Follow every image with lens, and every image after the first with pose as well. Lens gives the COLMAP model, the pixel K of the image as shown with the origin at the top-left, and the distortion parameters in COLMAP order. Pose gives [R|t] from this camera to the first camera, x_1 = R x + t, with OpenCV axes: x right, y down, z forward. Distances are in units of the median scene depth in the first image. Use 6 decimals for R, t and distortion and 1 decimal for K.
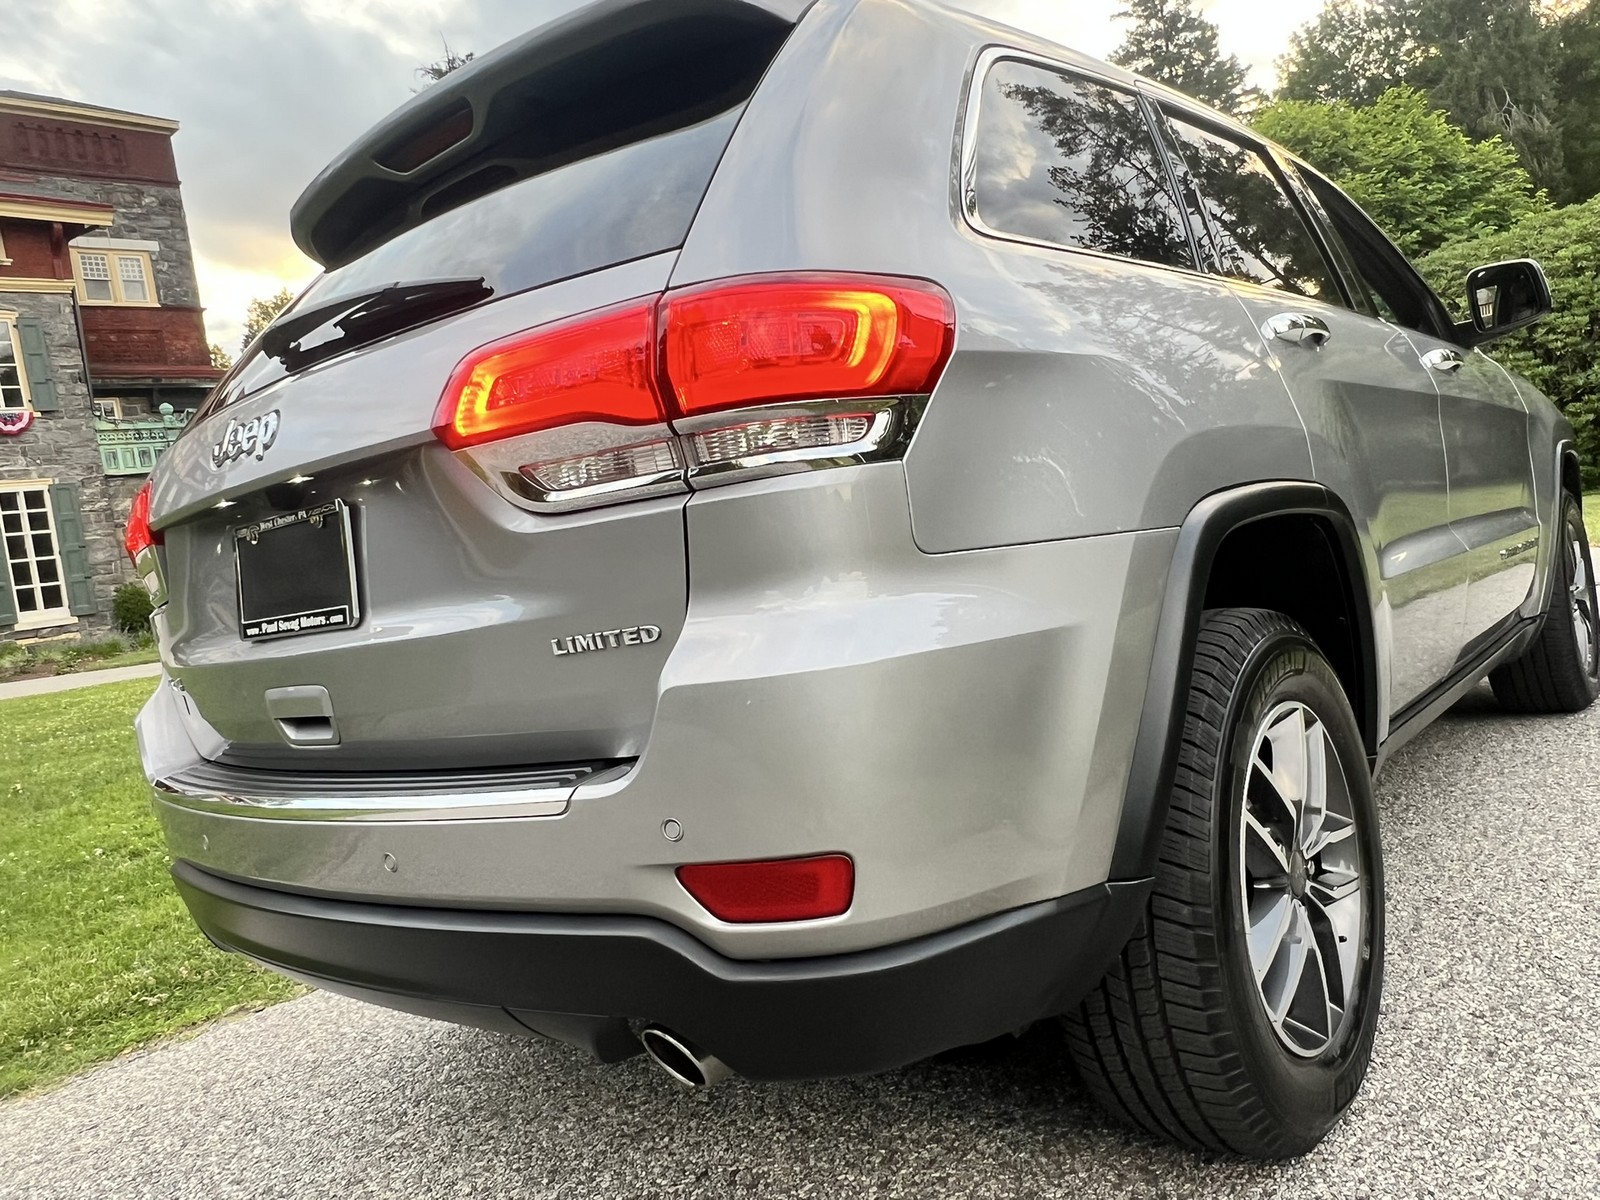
lens RADIAL K [[1177.1, 0, 797.8], [0, 1177.1, 602.7], [0, 0, 1]] dist [-0.005913, -0.001207]
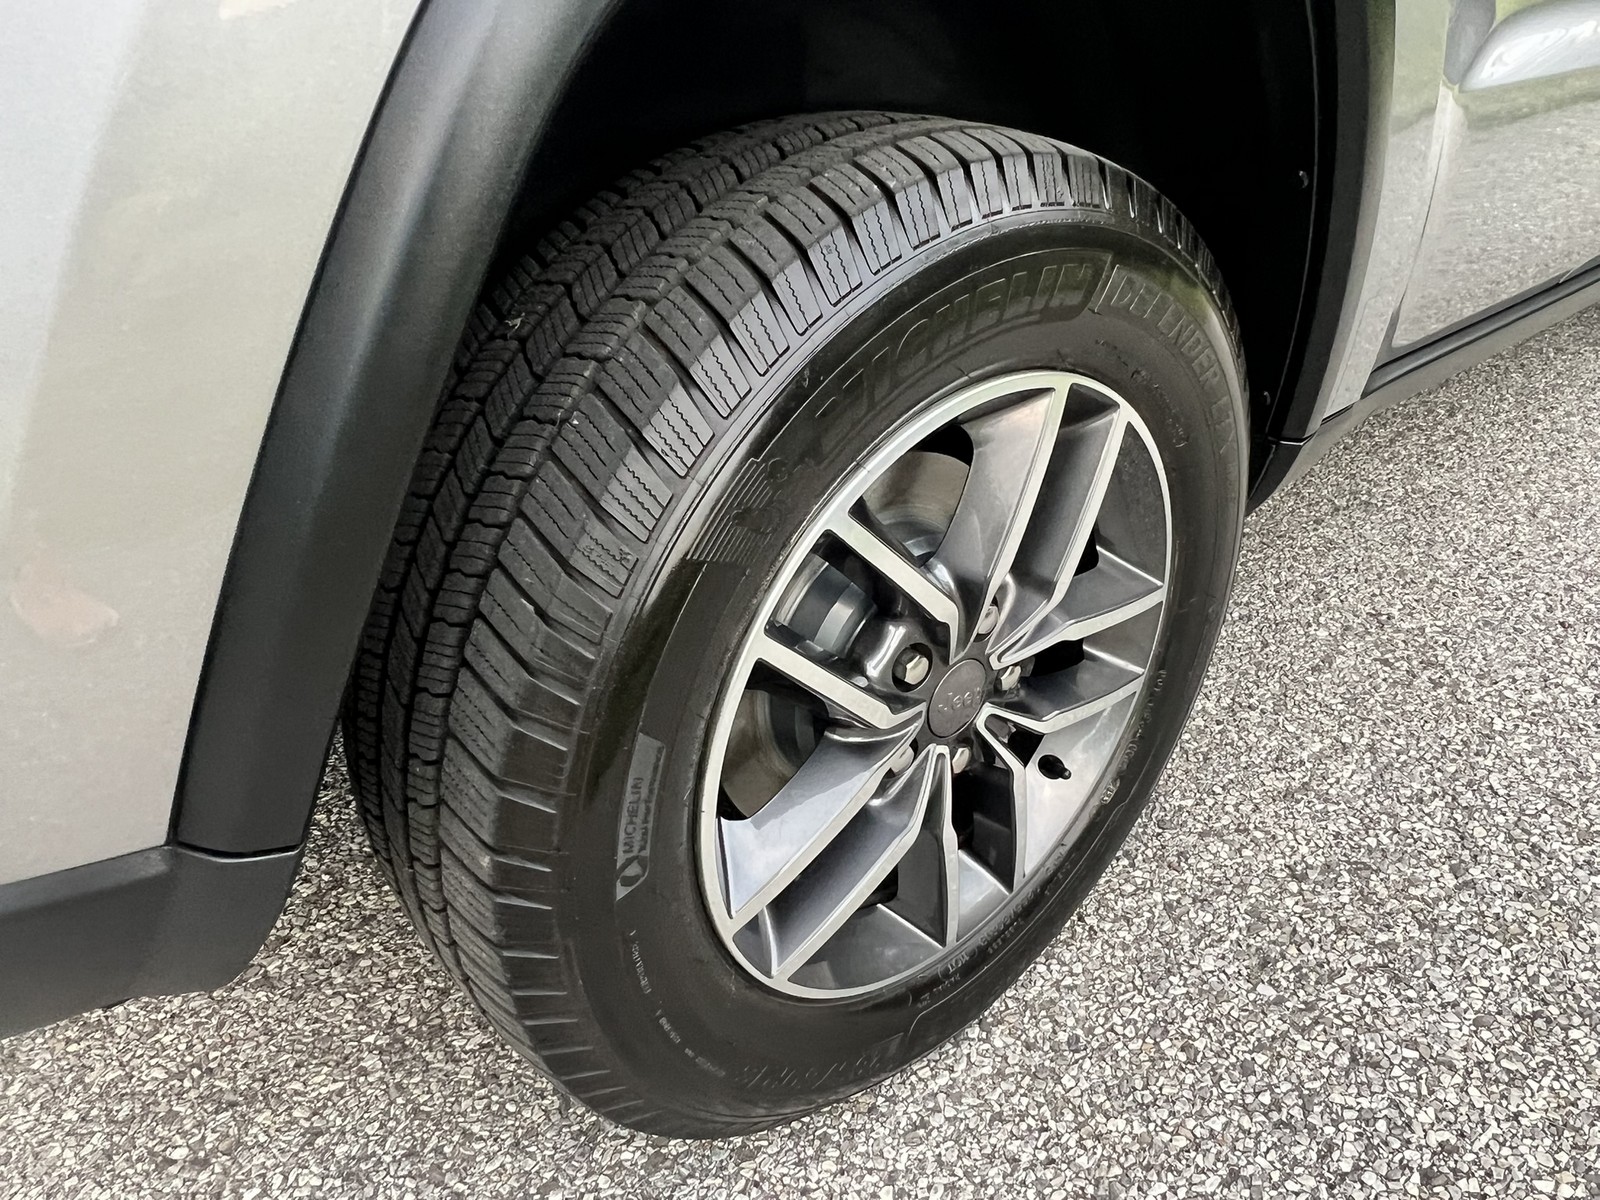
lens RADIAL K [[1177.1, 0, 804.2], [0, 1177.1, 617.3], [0, 0, 1]] dist [-0.005913, -0.001207]
pose [[0.979644, 0.192028, -0.058515, 0.357511], [-0.136295, 0.850250, 0.508428, -0.049424], [0.147385, -0.490103, 0.859114, 0.527235]]
